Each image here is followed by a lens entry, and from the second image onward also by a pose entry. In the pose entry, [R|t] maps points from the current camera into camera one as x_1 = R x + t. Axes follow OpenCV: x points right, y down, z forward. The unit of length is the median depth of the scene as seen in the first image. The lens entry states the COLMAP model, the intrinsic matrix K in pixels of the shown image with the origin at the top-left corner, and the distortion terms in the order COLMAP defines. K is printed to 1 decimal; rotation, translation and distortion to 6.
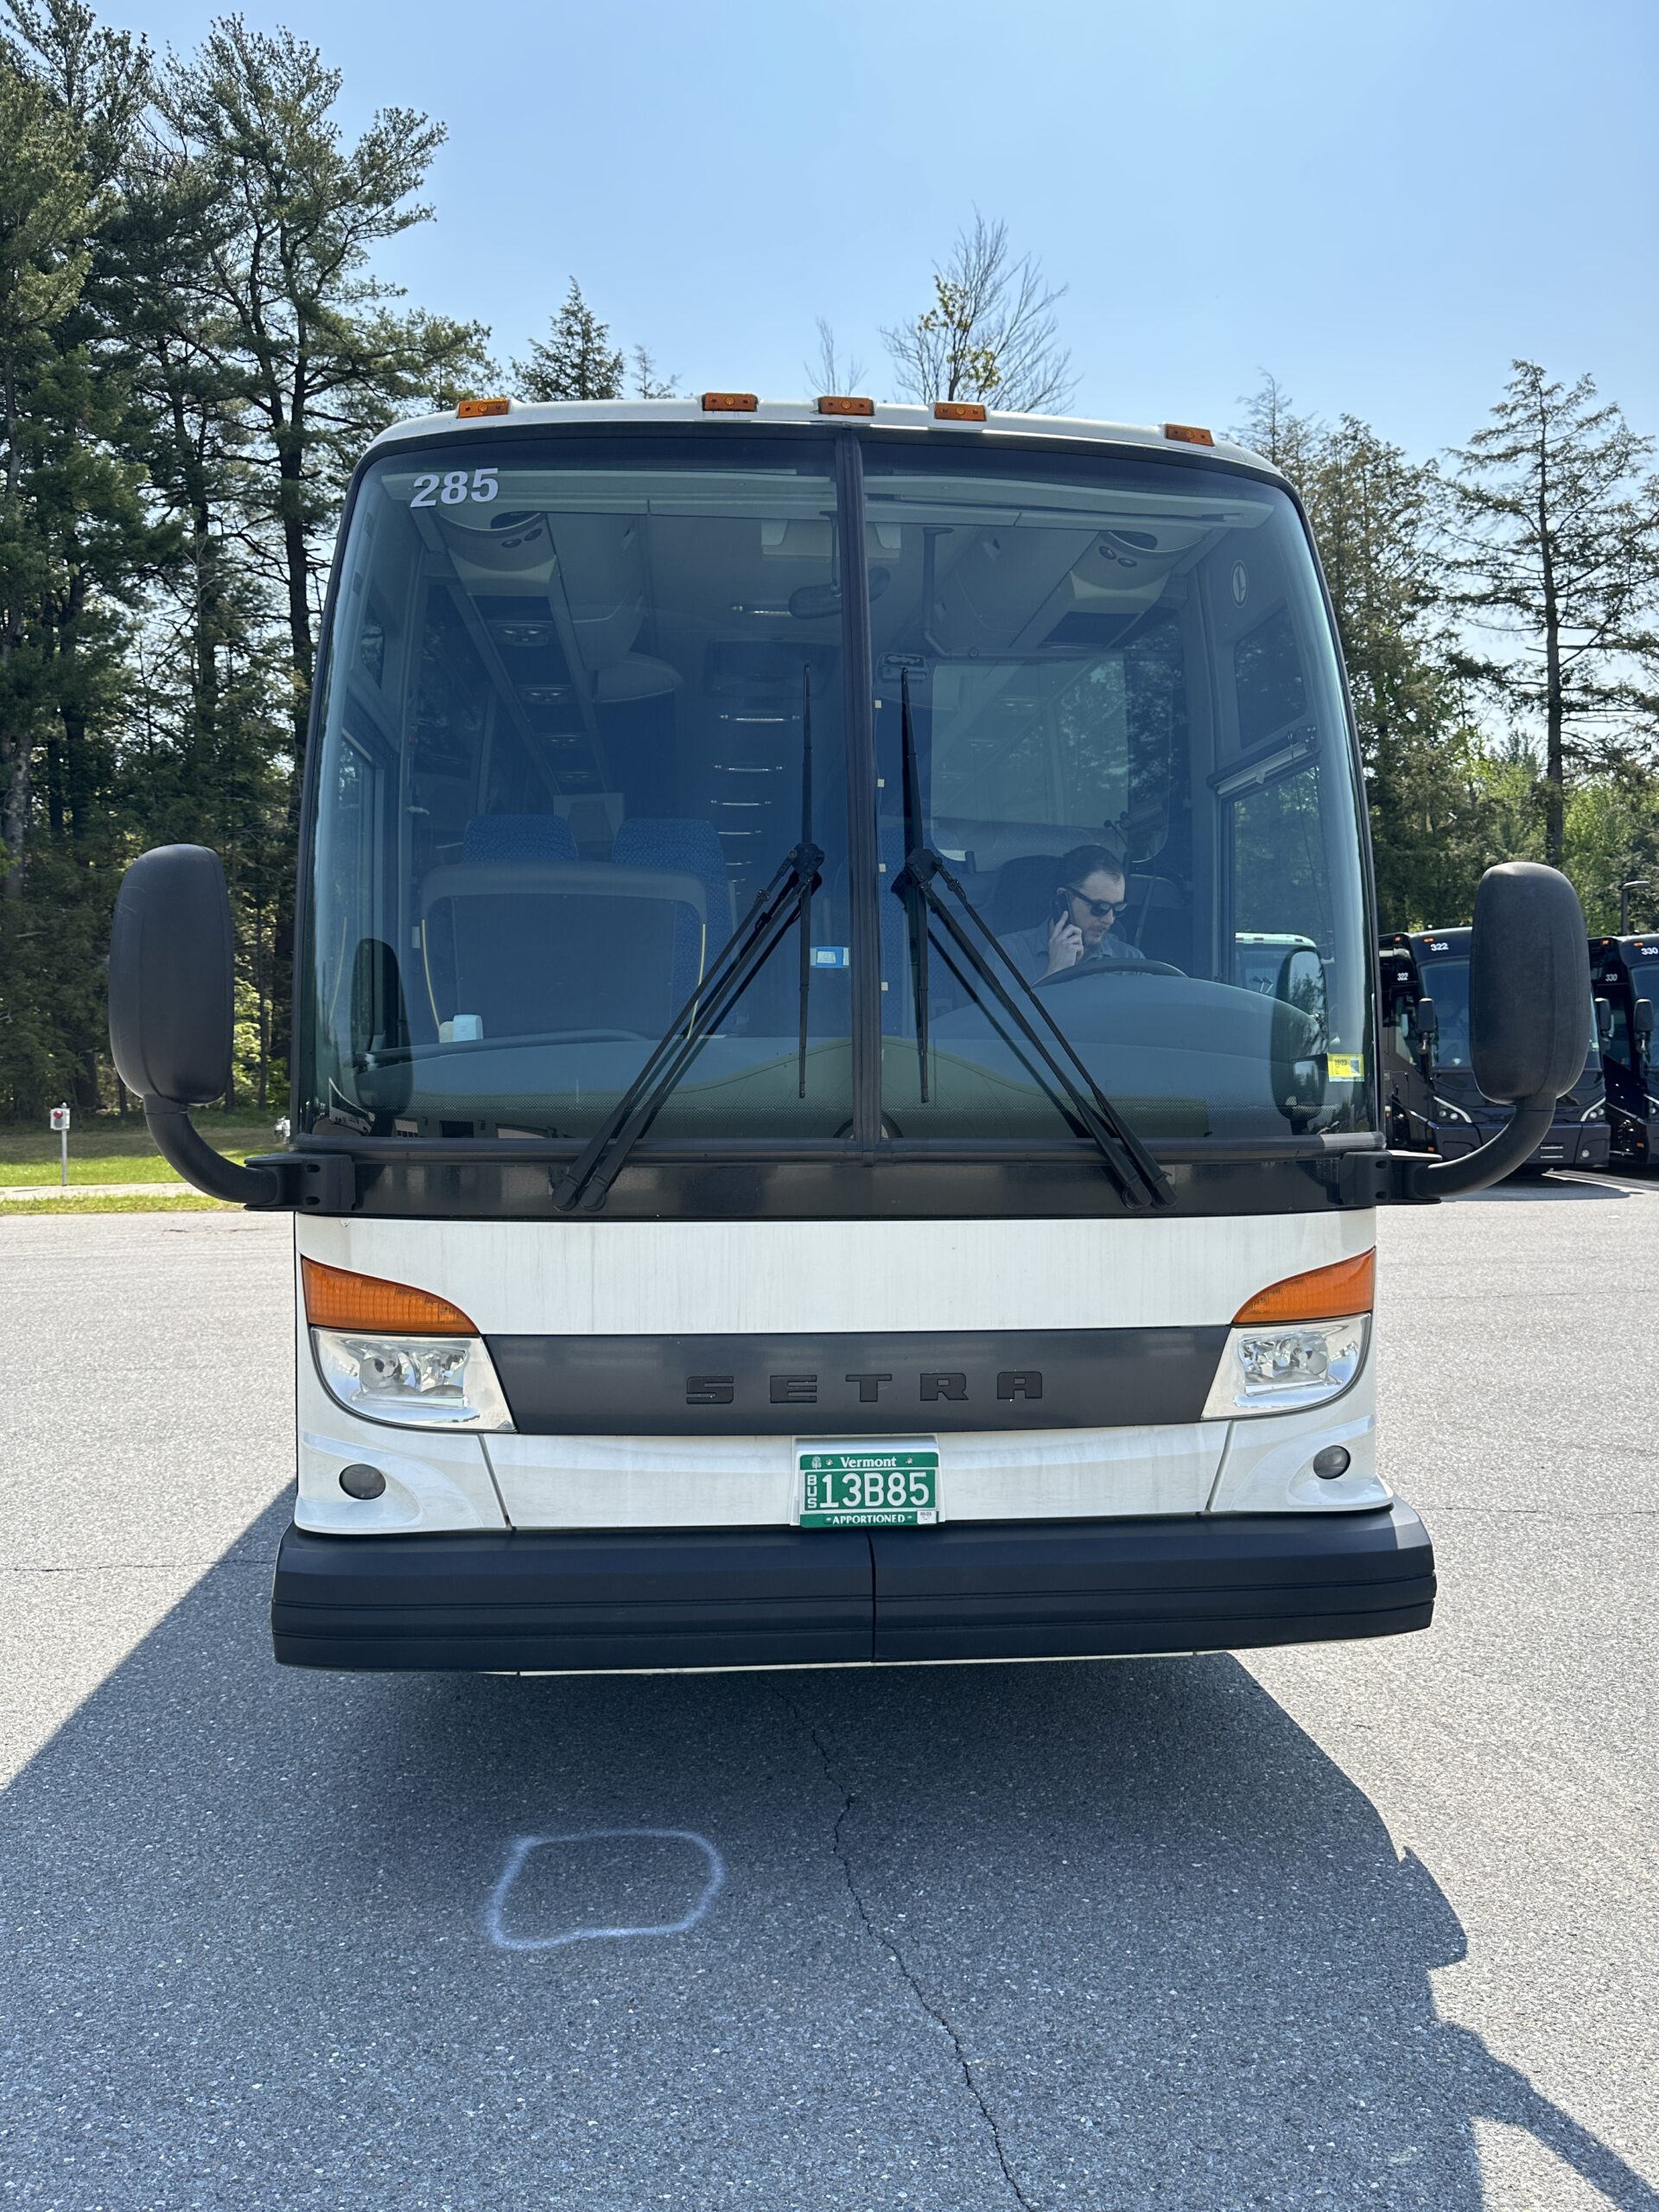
lens RADIAL K [[1577.6, 0, 829.5], [0, 1577.6, 1106.0], [0, 0, 1]] dist [0.004657, -0.010669]
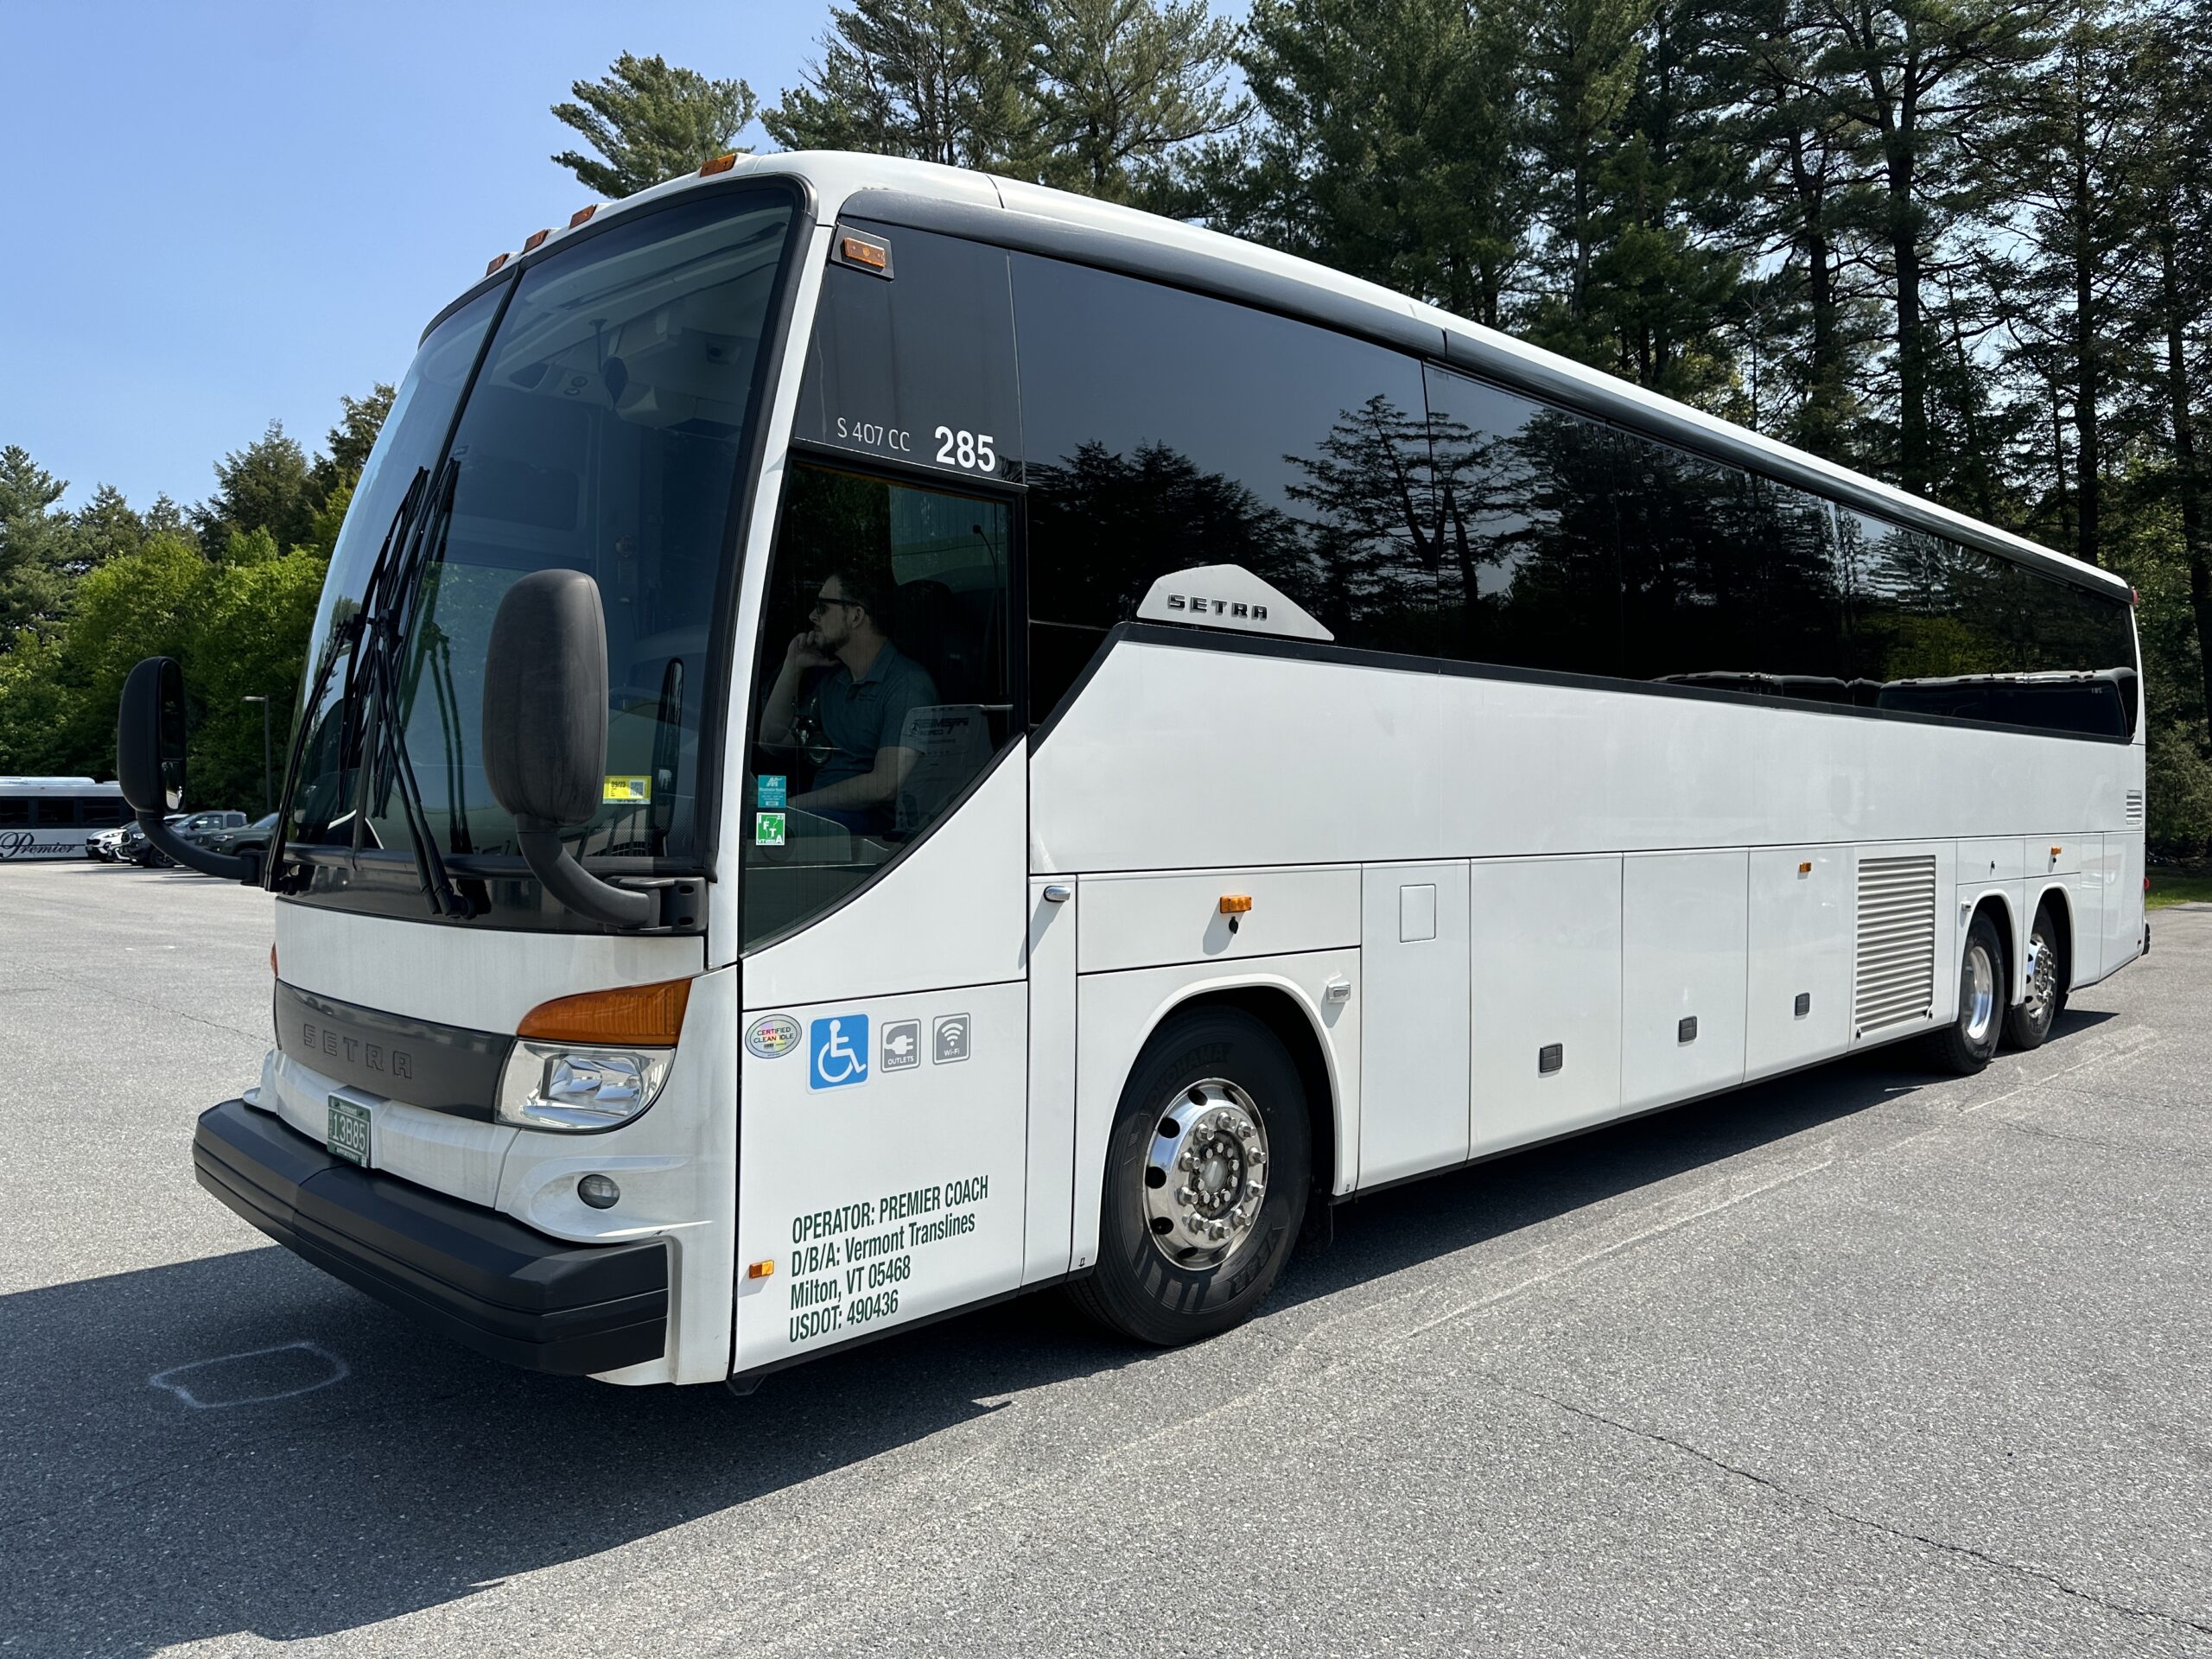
lens RADIAL K [[1577.6, 0, 1106.0], [0, 1577.6, 829.5], [0, 0, 1]] dist [0.004657, -0.010669]
pose [[0.643260, 0.016543, -0.765469, 1.262829], [-0.026846, 0.999639, -0.000957, -0.006698], [0.765177, 0.021165, 0.643472, 0.604217]]
